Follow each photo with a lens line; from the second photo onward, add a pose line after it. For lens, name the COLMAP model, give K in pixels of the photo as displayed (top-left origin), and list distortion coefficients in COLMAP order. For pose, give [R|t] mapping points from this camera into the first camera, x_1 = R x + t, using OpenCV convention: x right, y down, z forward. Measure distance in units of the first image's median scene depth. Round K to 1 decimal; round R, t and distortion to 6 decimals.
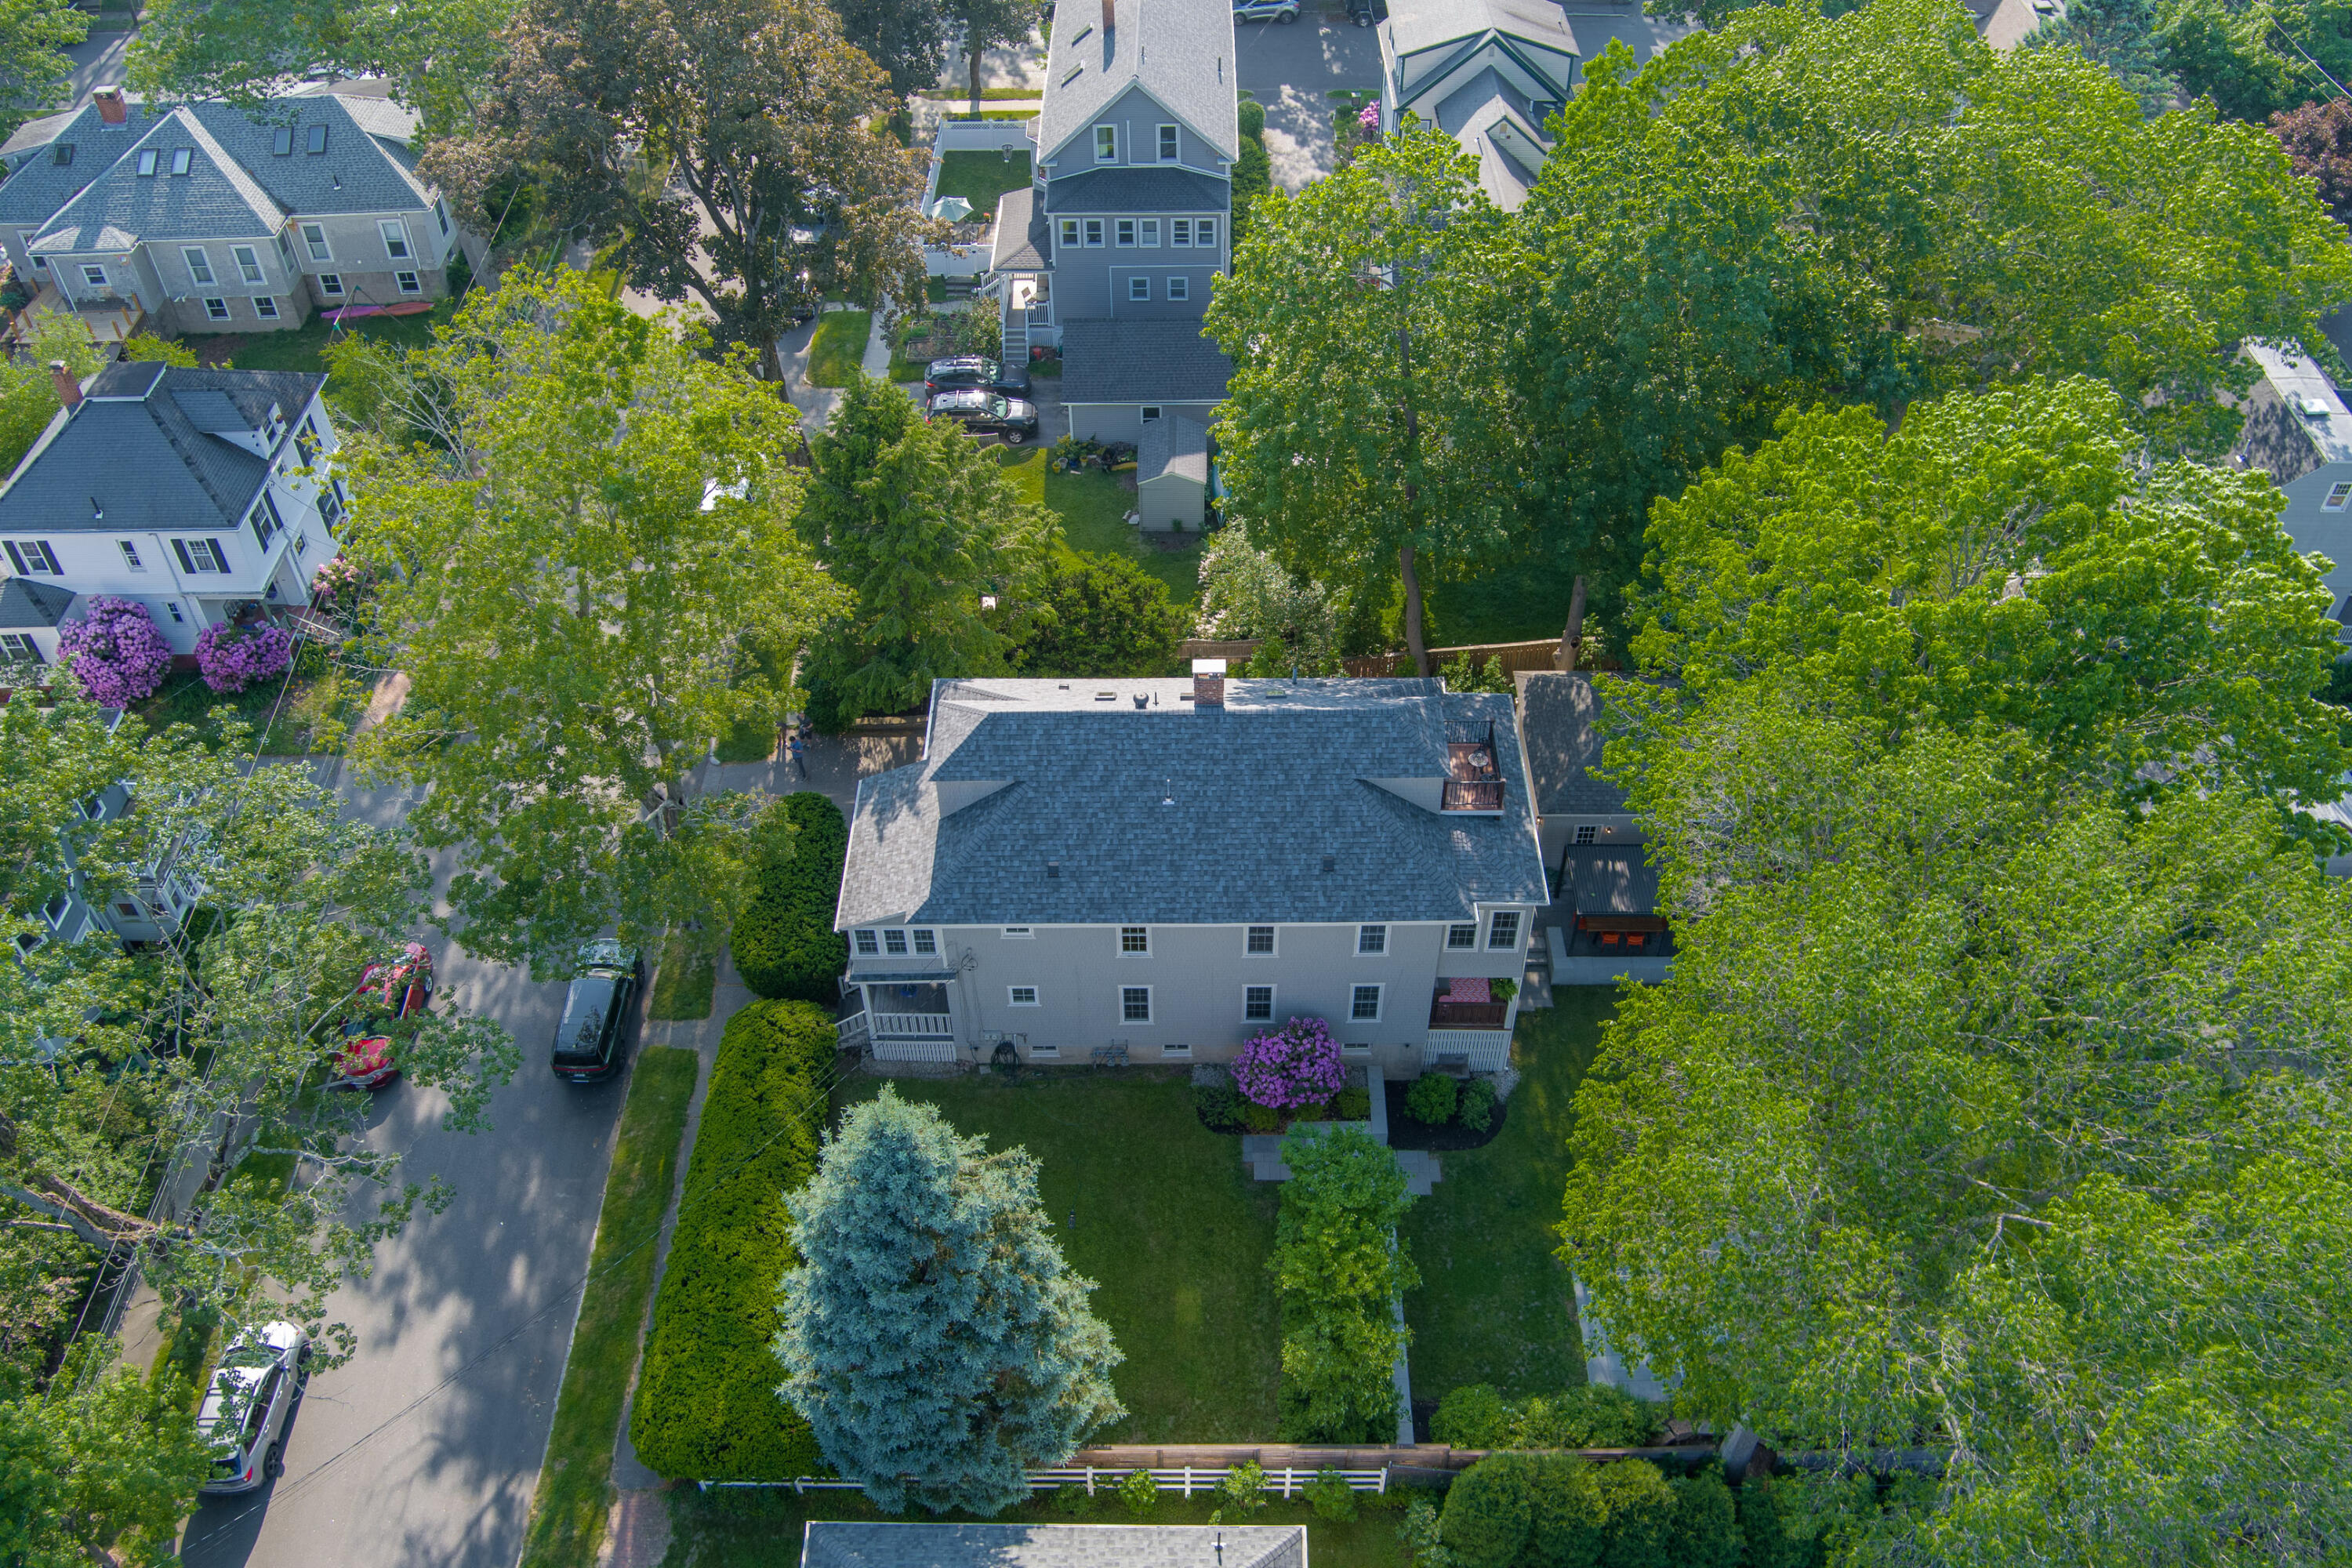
lens RADIAL K [[1883.5, 0, 1176.0], [0, 1883.5, 784.0], [0, 0, 1]] dist [-0.078534, 0.010411]
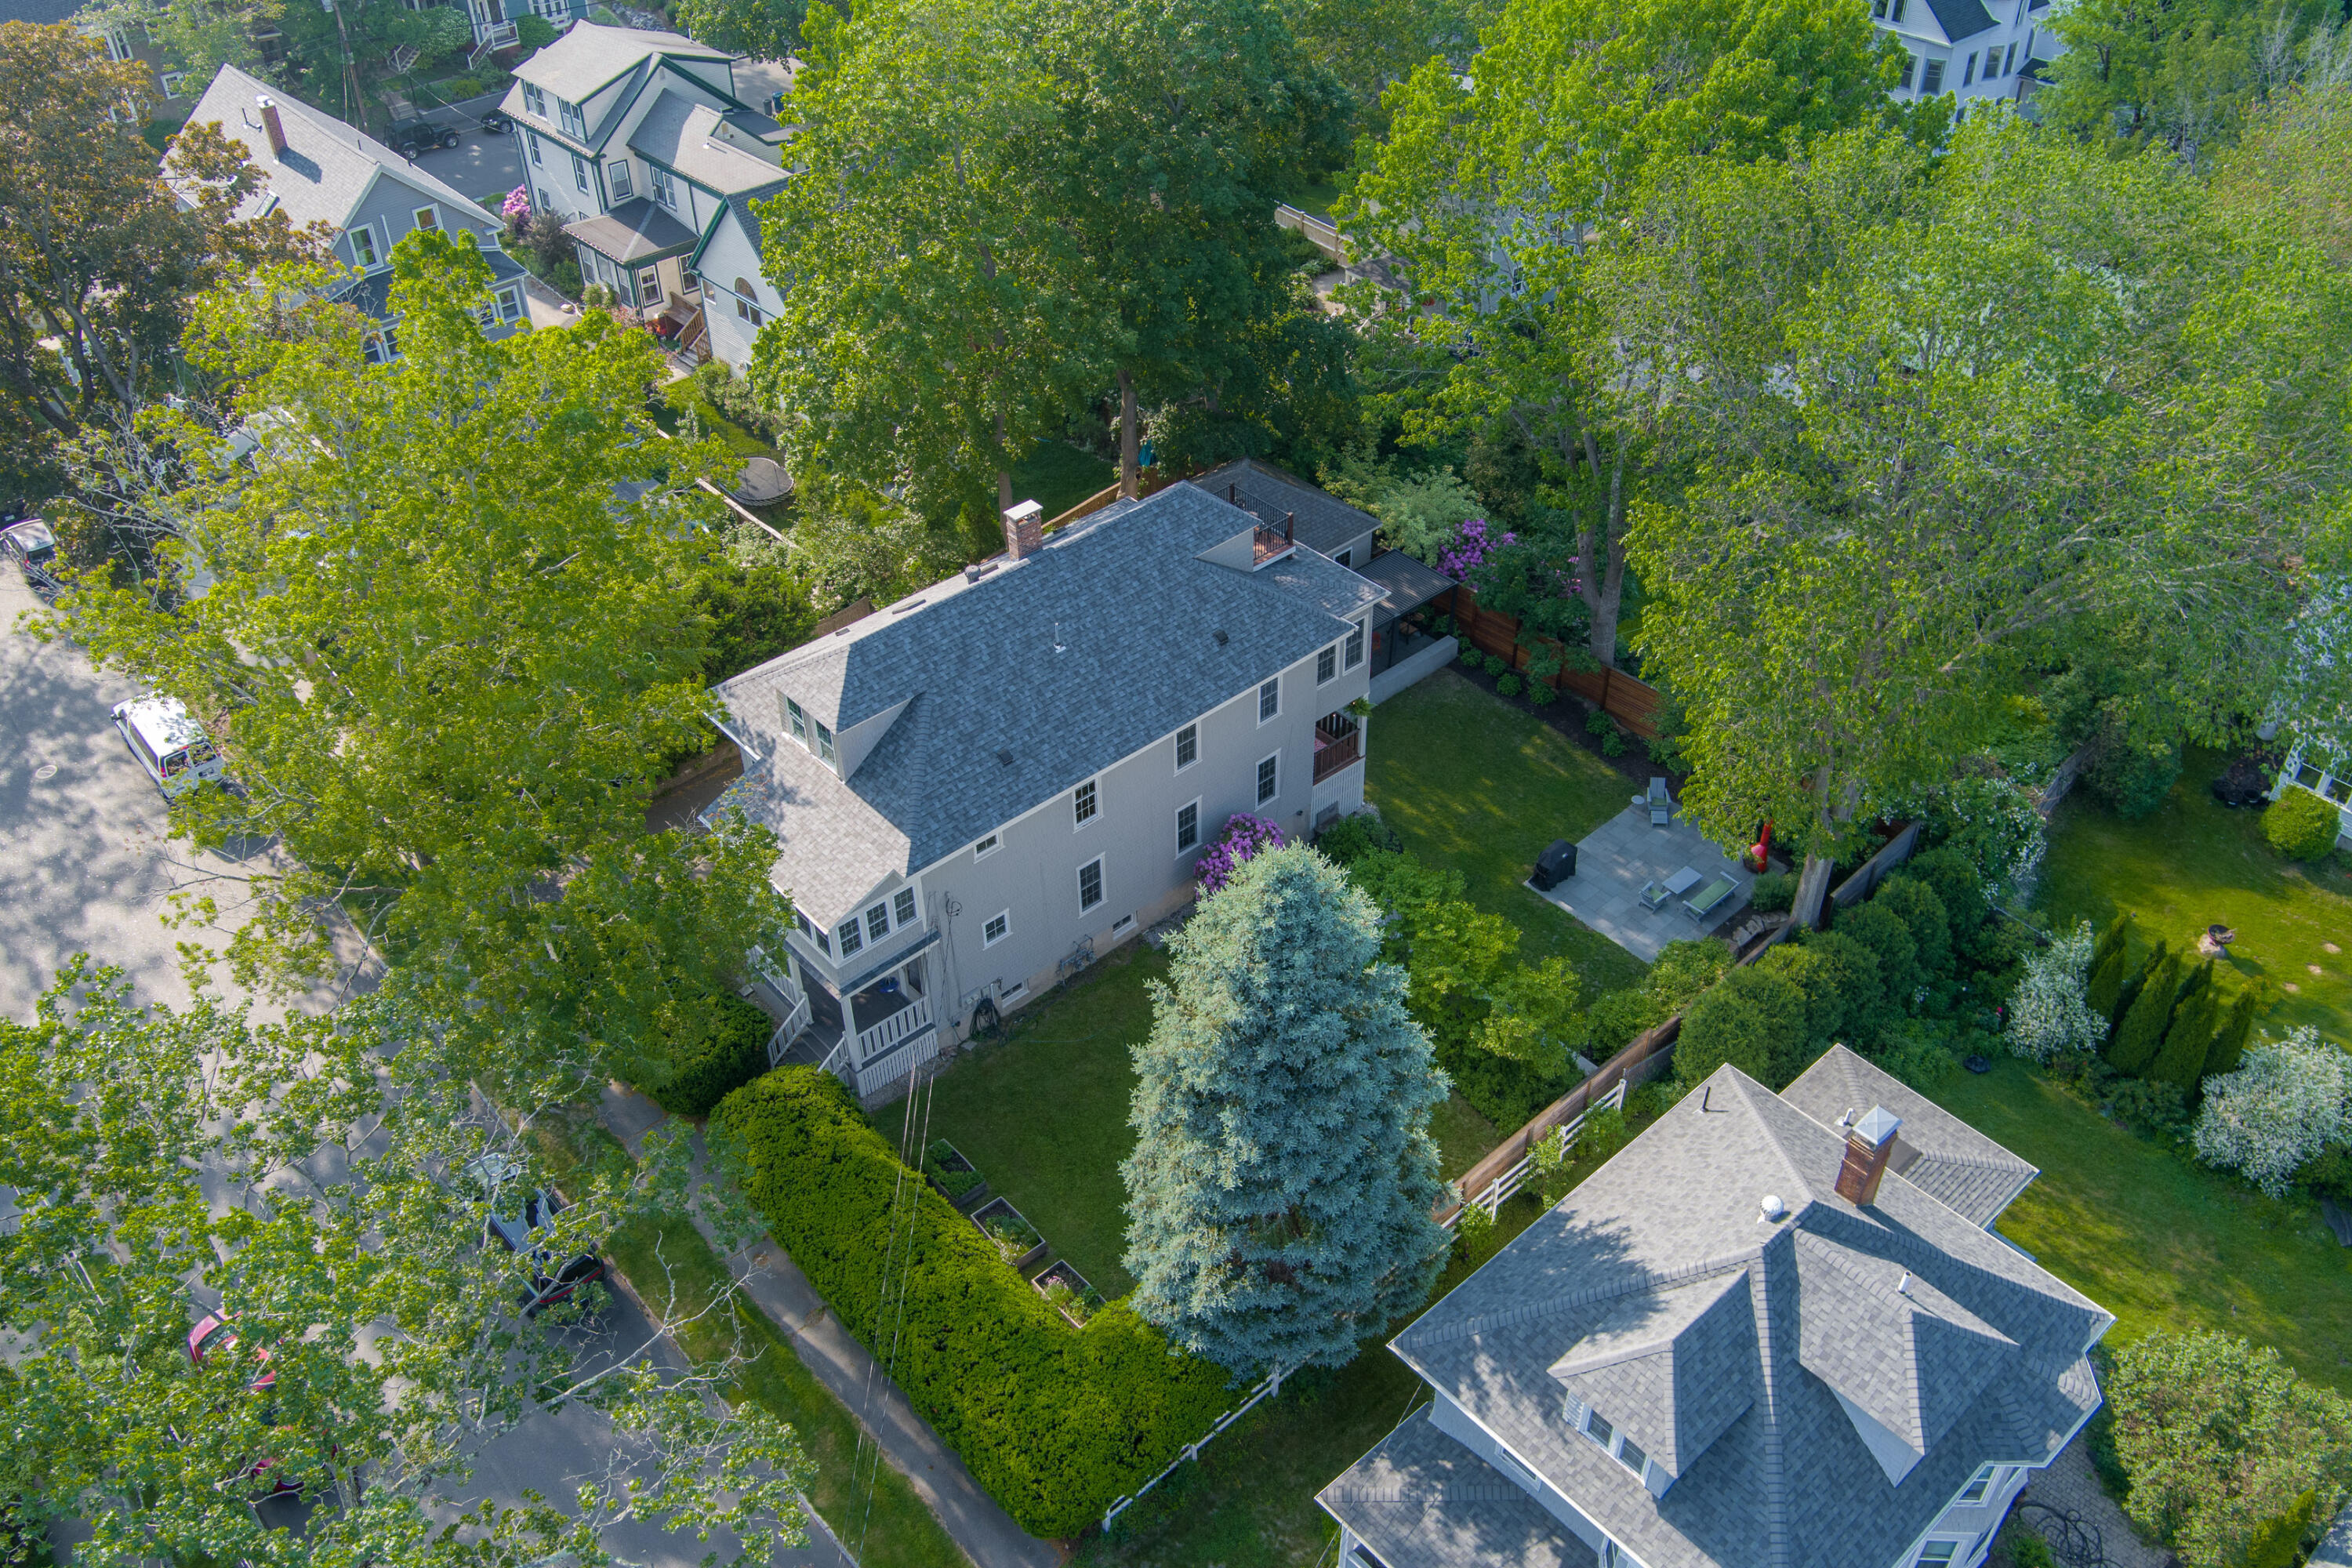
lens RADIAL K [[1883.5, 0, 1176.0], [0, 1883.5, 784.0], [0, 0, 1]] dist [-0.078534, 0.010411]
pose [[0.743329, -0.421831, 0.519154, -0.470856], [0.479258, 0.877271, 0.026608, 0.070512], [-0.466662, 0.229030, 0.854267, 0.172302]]
